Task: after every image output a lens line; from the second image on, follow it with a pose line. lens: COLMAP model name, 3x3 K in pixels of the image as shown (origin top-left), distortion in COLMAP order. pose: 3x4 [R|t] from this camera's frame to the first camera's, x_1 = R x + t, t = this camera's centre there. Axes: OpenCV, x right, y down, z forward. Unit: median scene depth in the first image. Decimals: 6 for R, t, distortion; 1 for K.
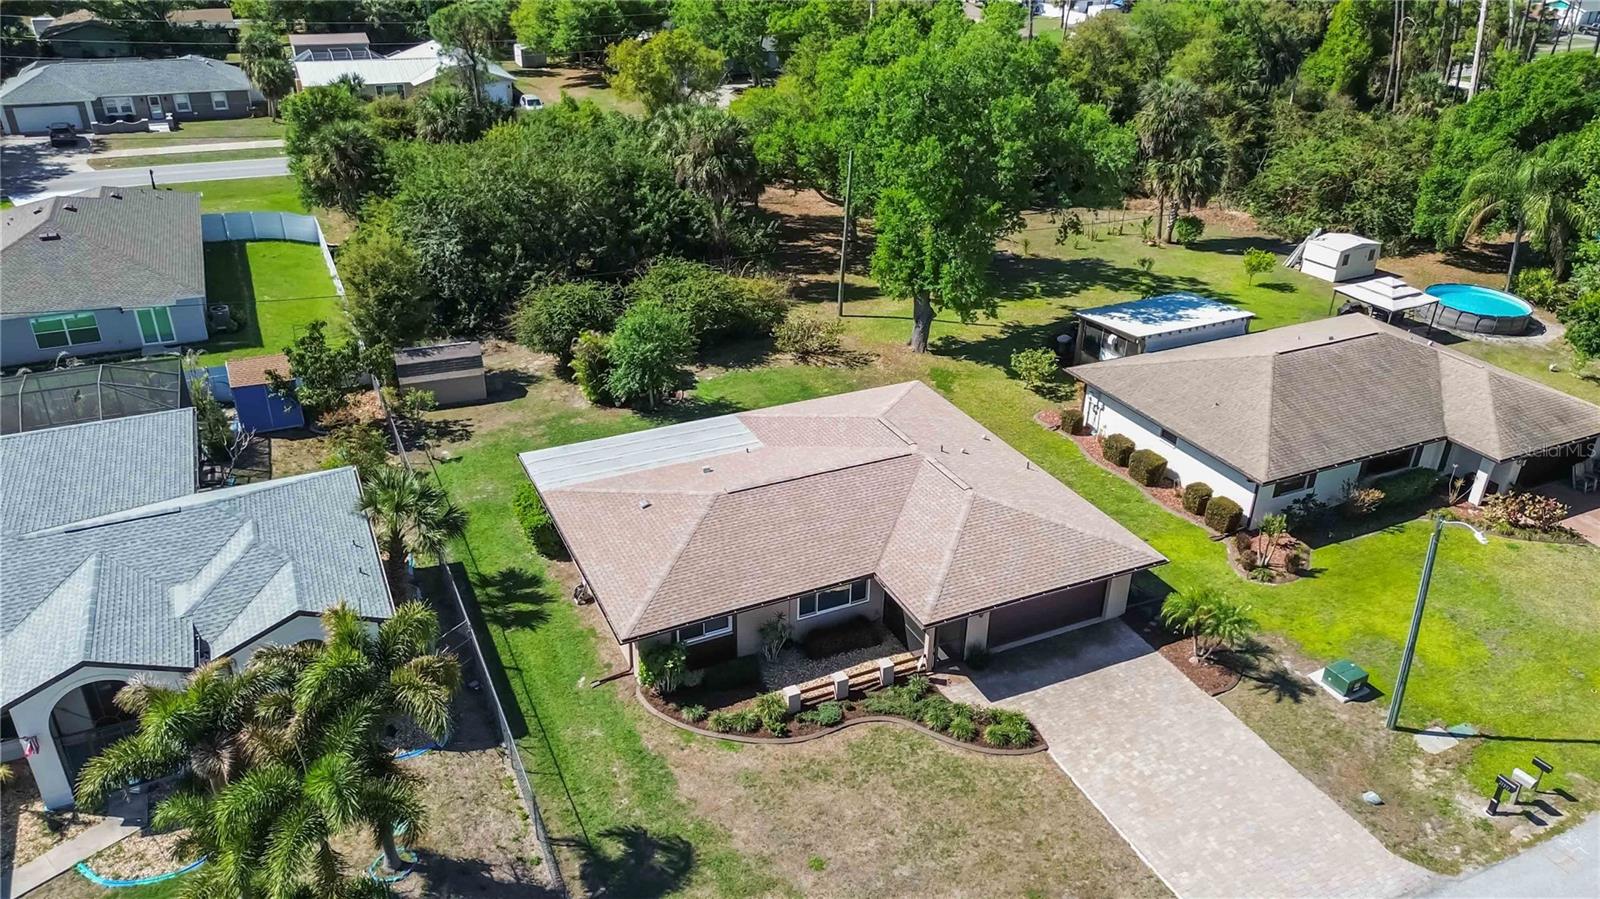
lens RADIAL K [[1130.2, 0, 800.0], [0, 1130.2, 449.5], [0, 0, 1]] dist [0.080421, -0.077479]
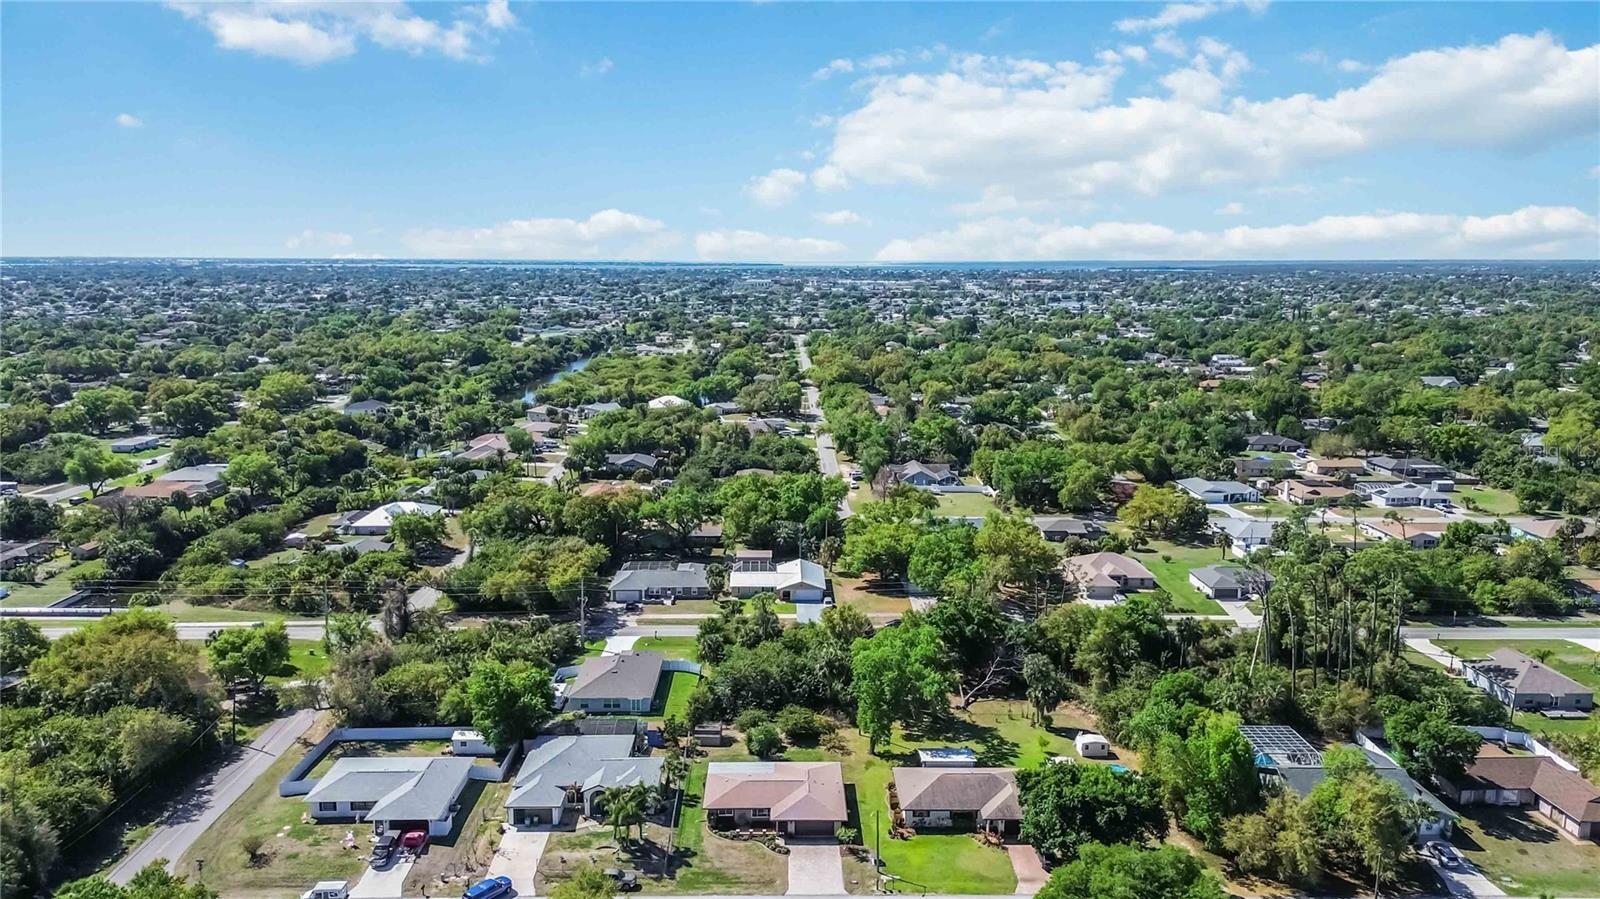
lens RADIAL K [[1143.8, 0, 788.6], [0, 1143.8, 447.6], [0, 0, 1]] dist [0.066631, -0.054177]
pose [[0.905221, 0.053989, -0.421496, 1.180609], [-0.181106, 0.946317, -0.267738, -0.008954], [0.384415, 0.318698, 0.866405, -1.908852]]
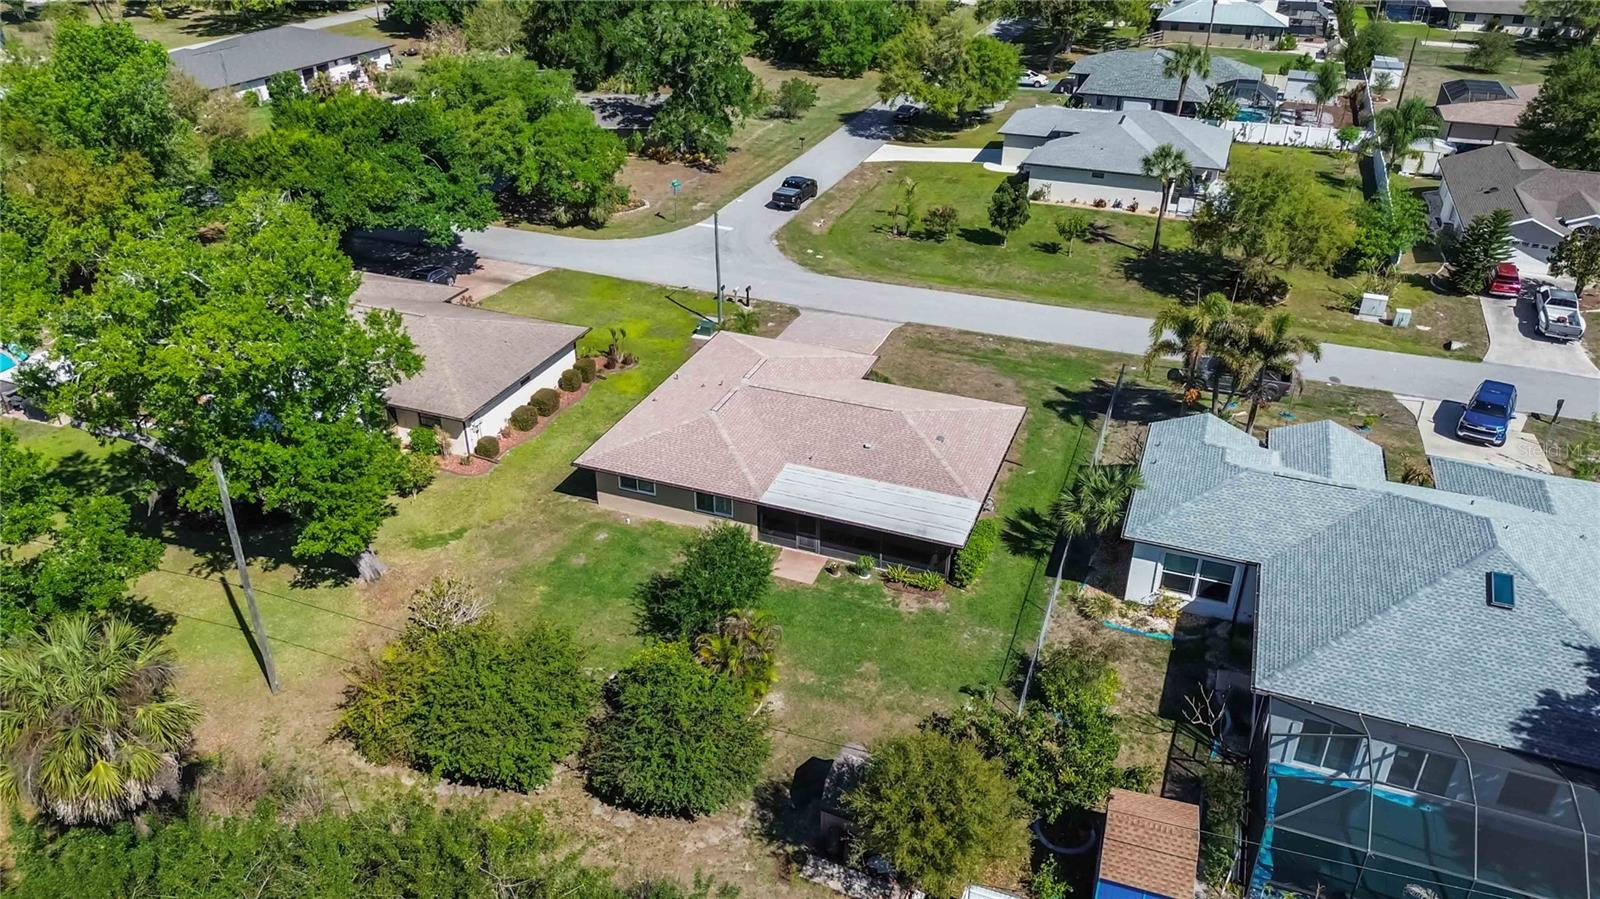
lens RADIAL K [[1143.3, 0, 804.3], [0, 1143.3, 445.1], [0, 0, 1]] dist [0.088220, -0.087064]
pose [[-0.694006, -0.370410, 0.617375, -0.627061], [0.310721, 0.619438, 0.720937, -0.704033], [-0.649467, 0.692166, -0.314799, 1.124898]]
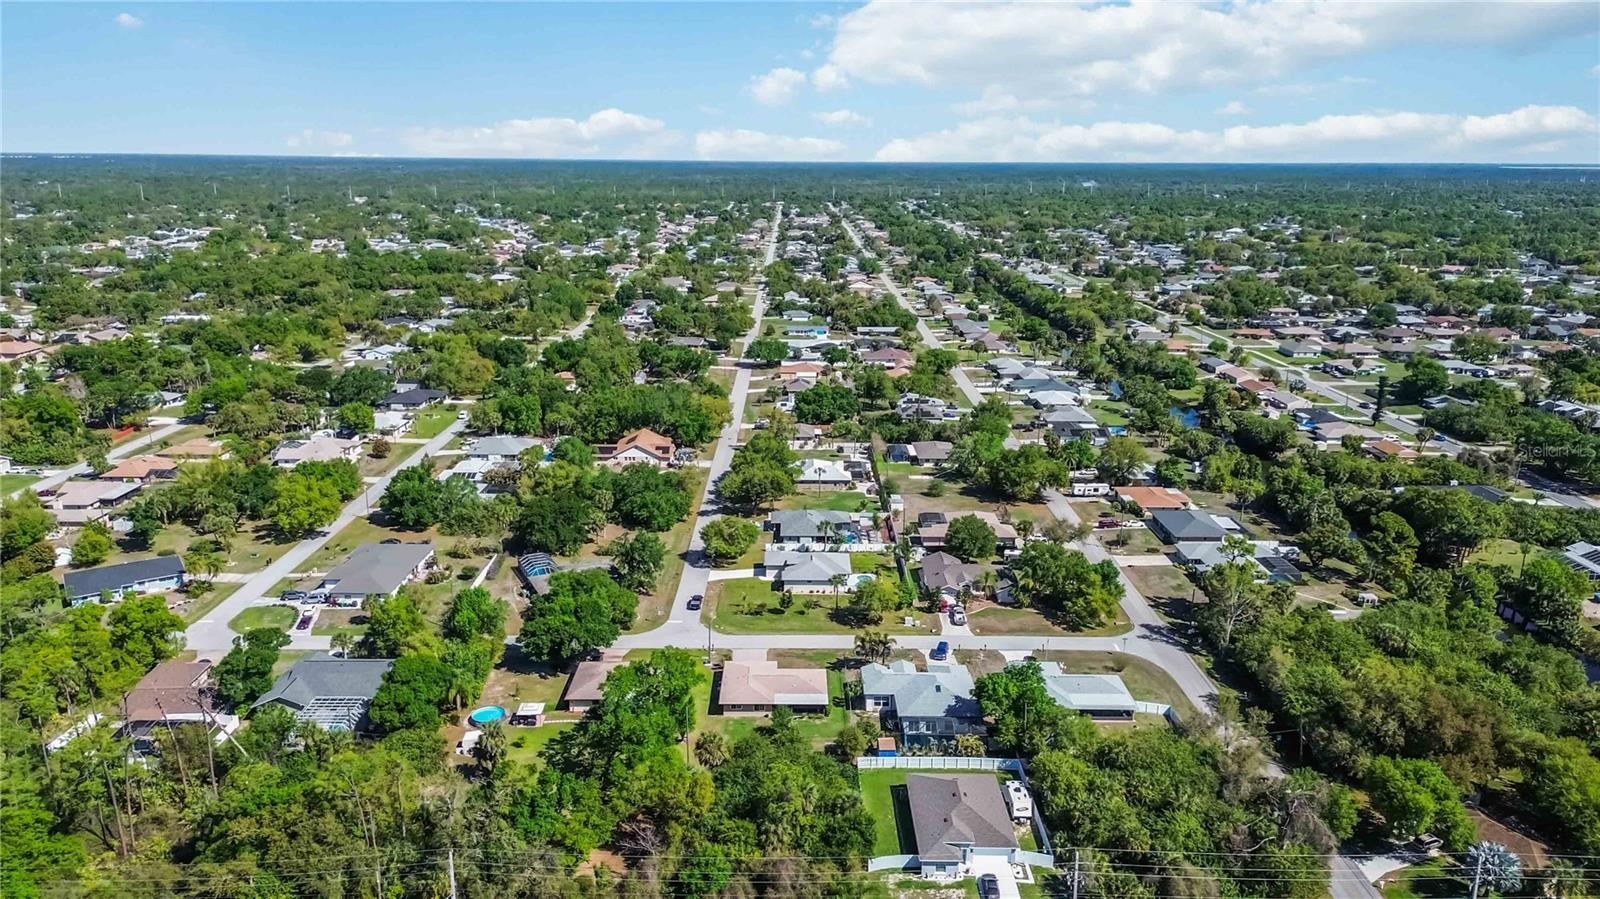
lens RADIAL K [[1130.2, 0, 800.0], [0, 1130.2, 449.5], [0, 0, 1]] dist [0.080421, -0.077479]
pose [[-0.905318, -0.129046, 0.404657, -1.440348], [0.173847, 0.756682, 0.630246, -2.811239], [-0.387527, 0.640921, -0.662603, 2.677569]]
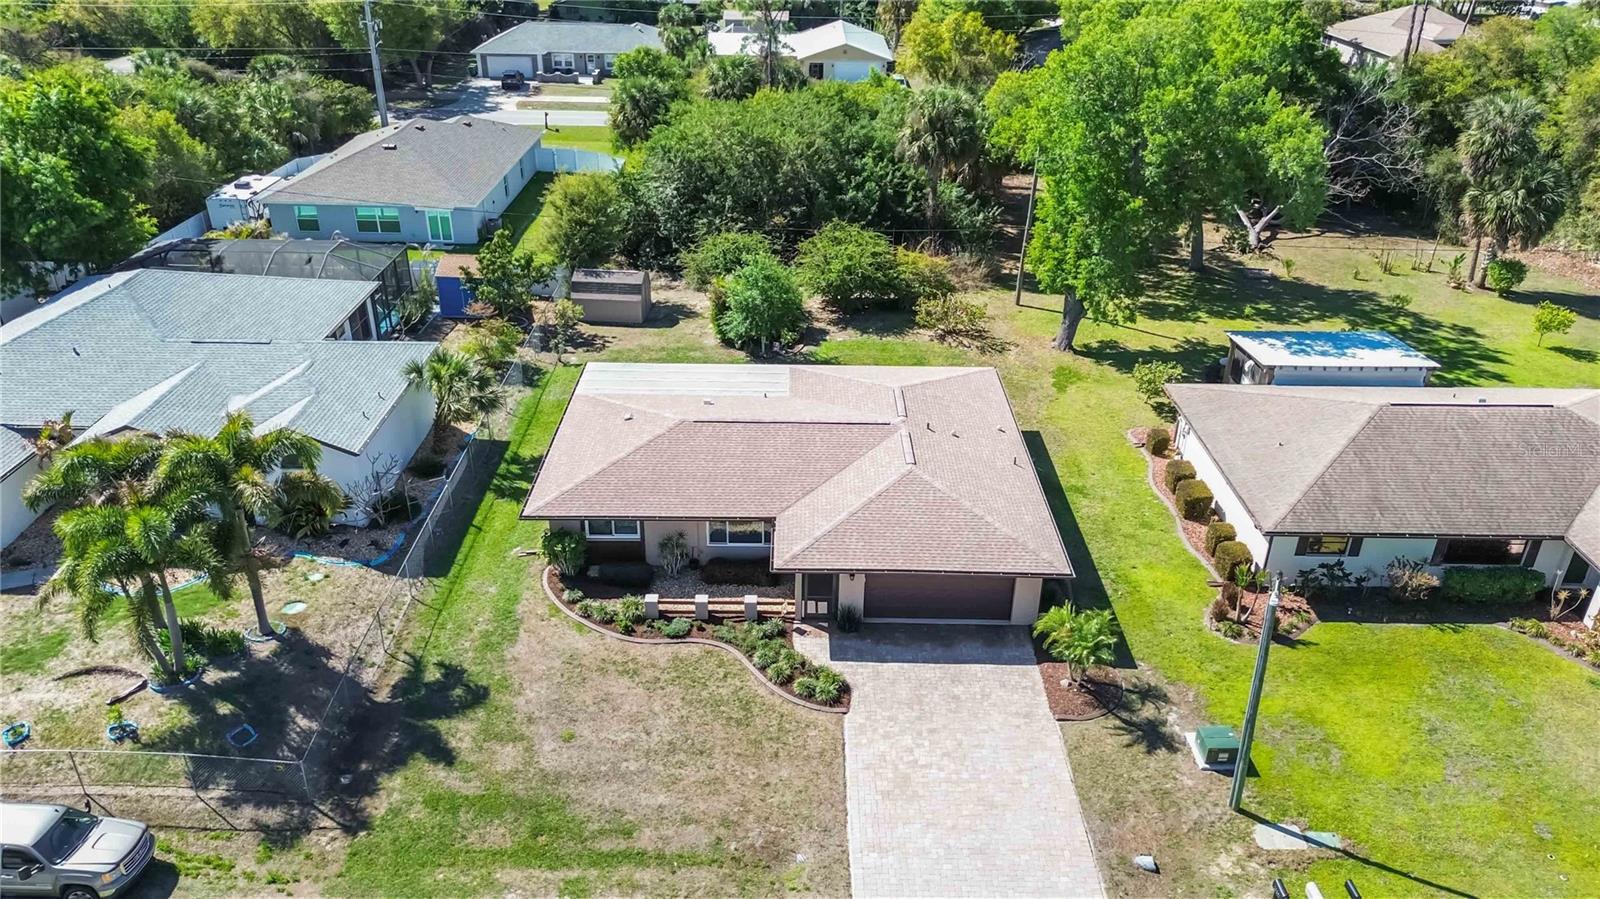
lens RADIAL K [[1130.2, 0, 800.0], [0, 1130.2, 449.5], [0, 0, 1]] dist [0.080421, -0.077479]
pose [[0.901931, 0.196709, -0.384482, 0.328567], [-0.195969, 0.979730, 0.041539, 0.000359], [0.384859, 0.037881, 0.922198, 0.032099]]
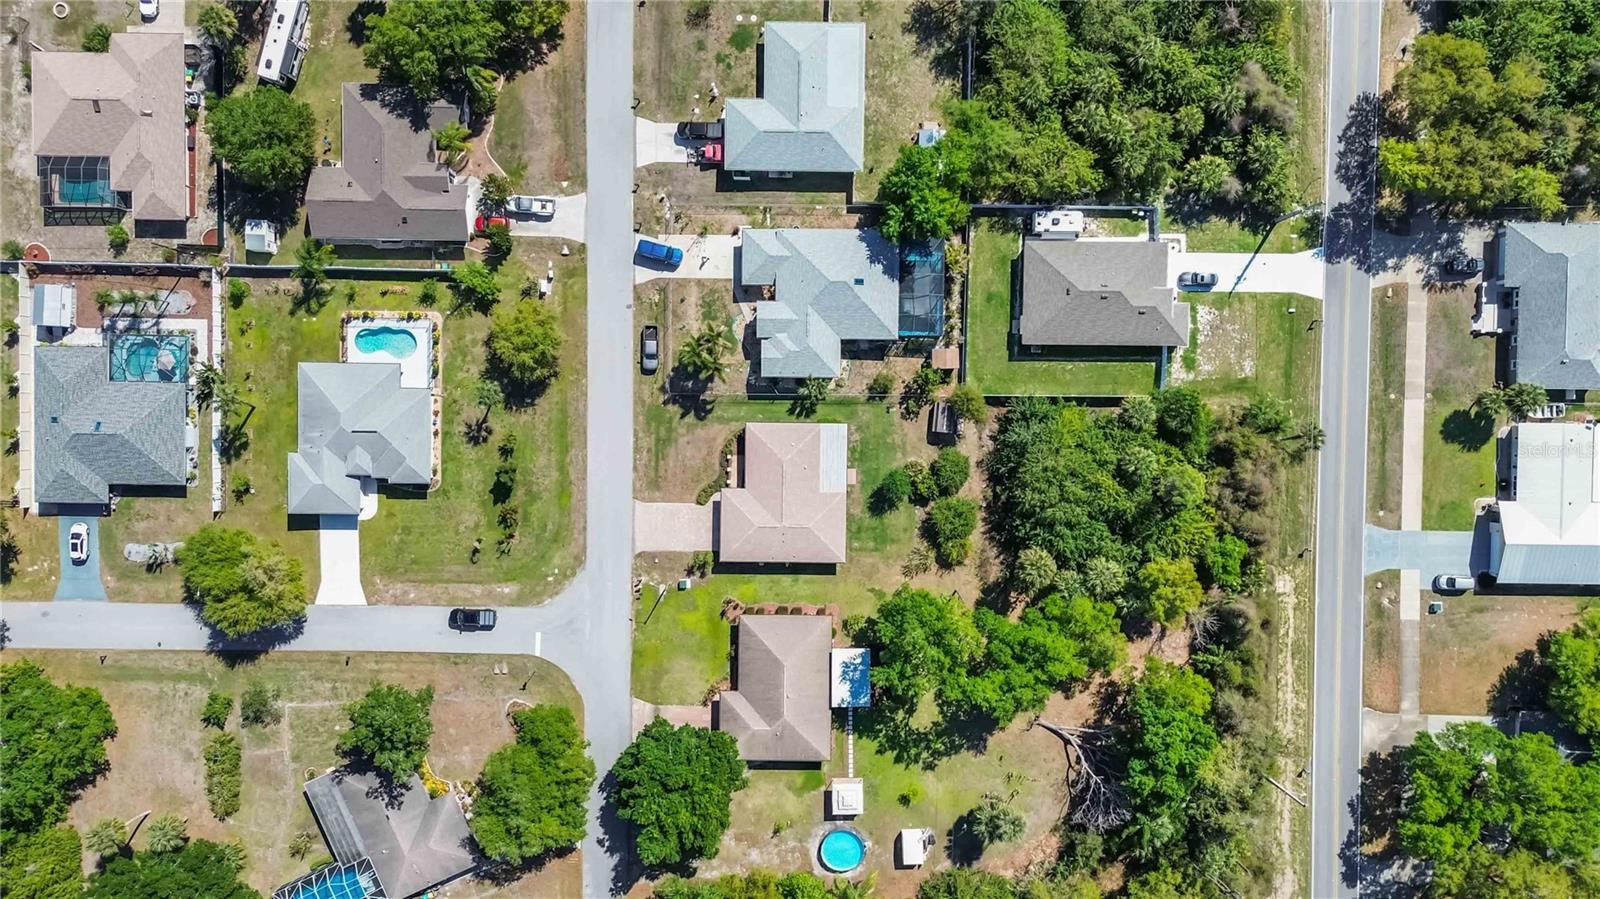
lens RADIAL K [[1153.4, 0, 800.0], [0, 1153.4, 449.5], [0, 0, 1]] dist [0.125017, -0.082179]
pose [[-0.439765, 0.898068, 0.008963, -0.123132], [-0.421120, -0.215007, 0.881153, -2.421918], [0.793262, 0.383726, 0.472747, -0.559965]]
